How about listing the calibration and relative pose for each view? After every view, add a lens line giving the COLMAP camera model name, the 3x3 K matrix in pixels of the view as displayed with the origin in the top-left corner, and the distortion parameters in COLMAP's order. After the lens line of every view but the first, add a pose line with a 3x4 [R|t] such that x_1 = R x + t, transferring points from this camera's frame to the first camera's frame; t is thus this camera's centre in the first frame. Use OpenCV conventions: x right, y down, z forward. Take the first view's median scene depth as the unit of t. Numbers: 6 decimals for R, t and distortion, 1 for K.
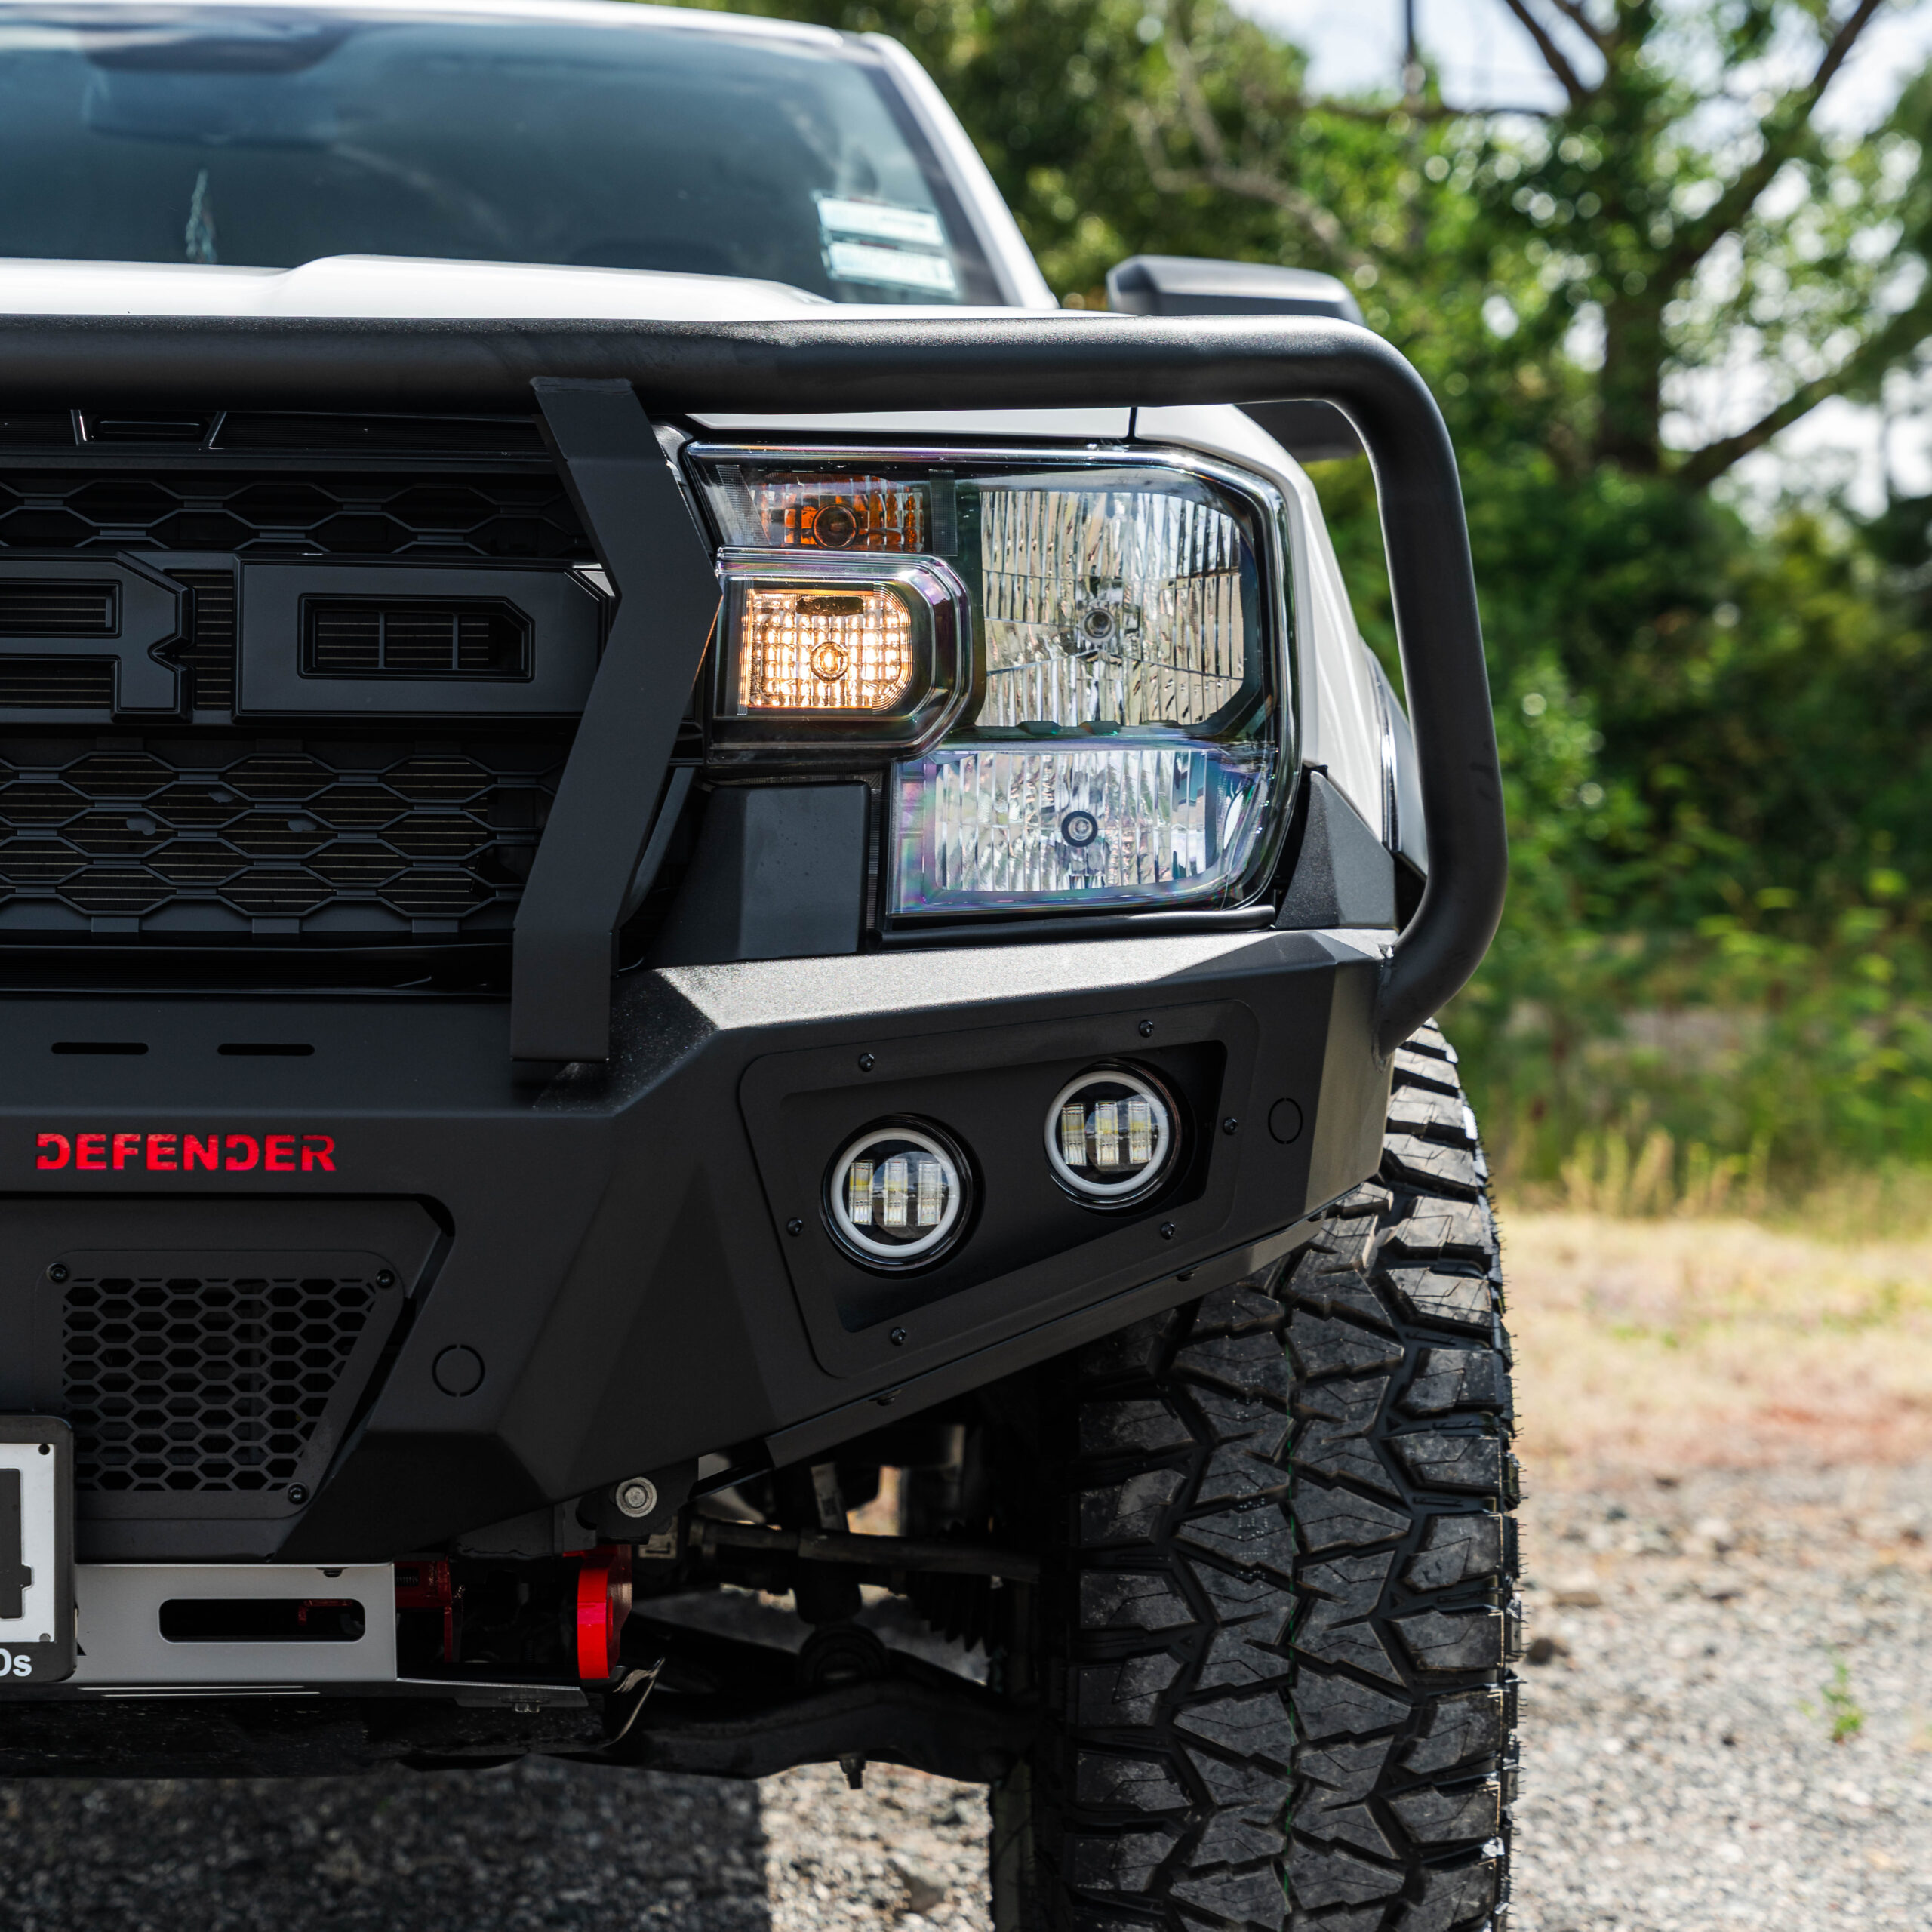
lens RADIAL K [[4784.7, 0, 966.0], [0, 4784.7, 966.0], [0, 0, 1]] dist [0.018774, 0.178553]
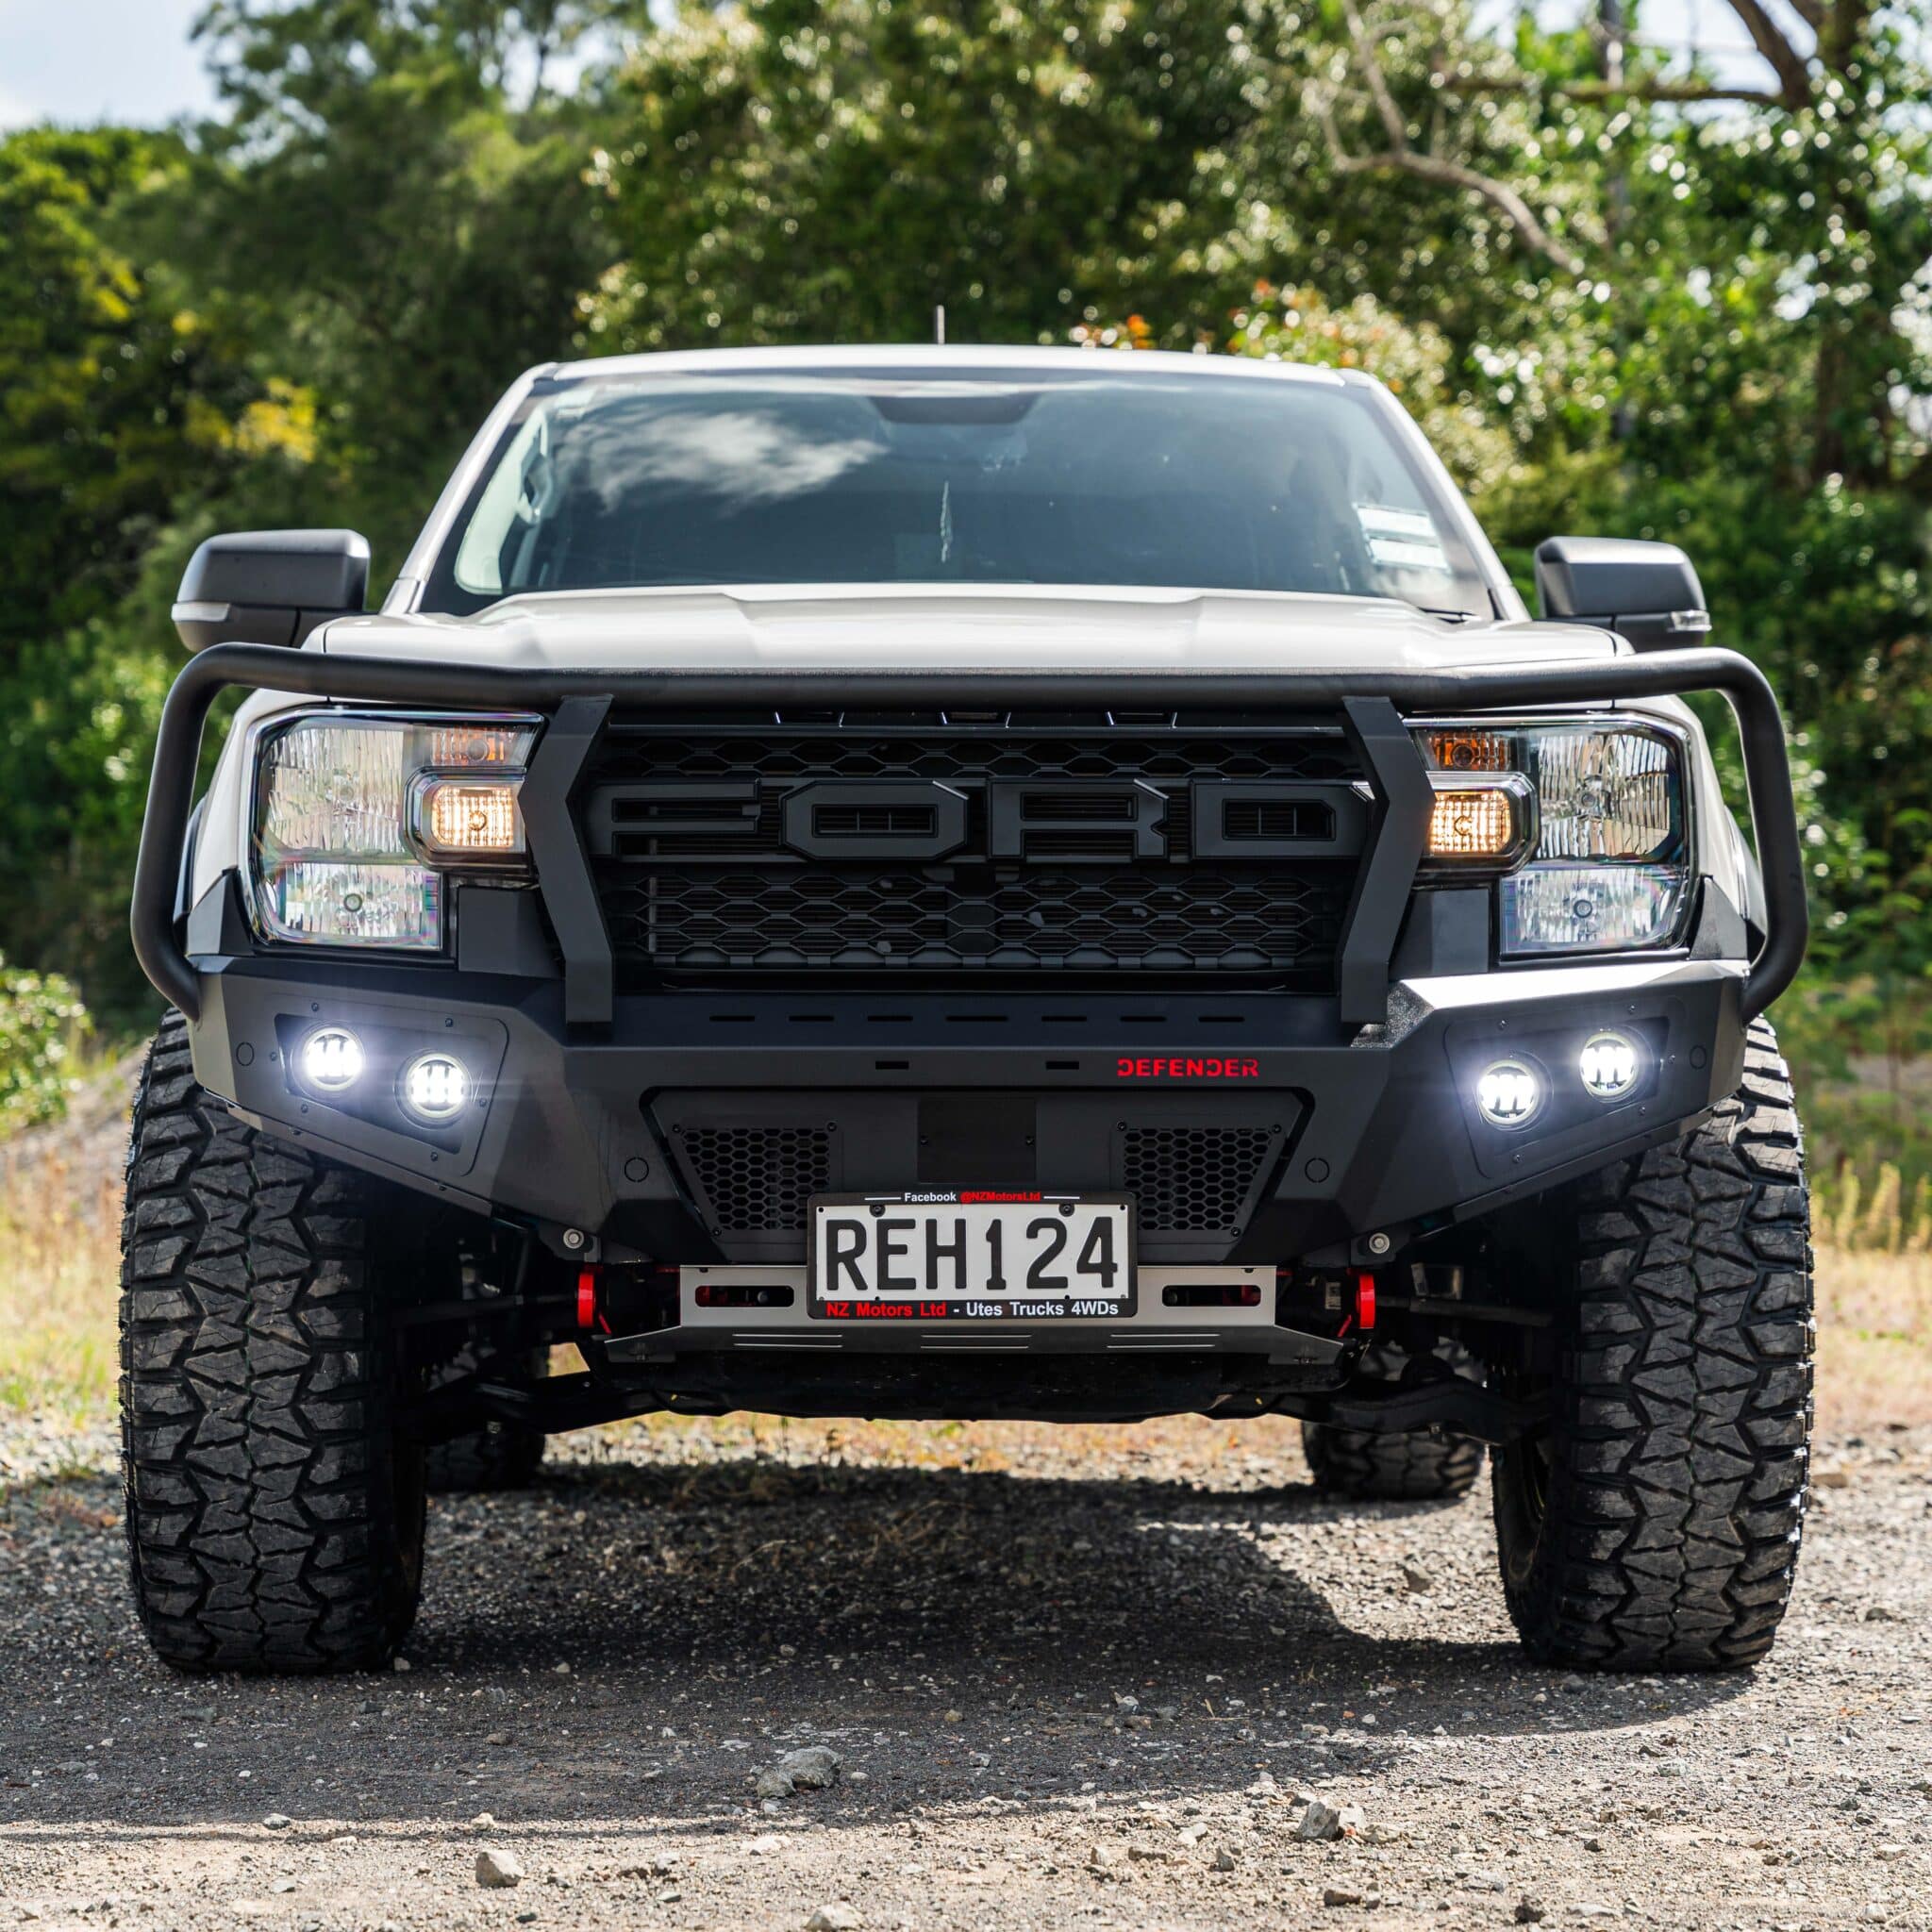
lens RADIAL K [[5645.5, 0, 923.3], [0, 5645.5, 967.3], [0, 0, 1]] dist [0.140888, -2.587300]
pose [[0.999673, -0.004590, -0.025171, -0.178743], [0.004350, 0.999945, -0.009587, 0.014896], [0.025214, 0.009474, 0.999637, -1.236751]]
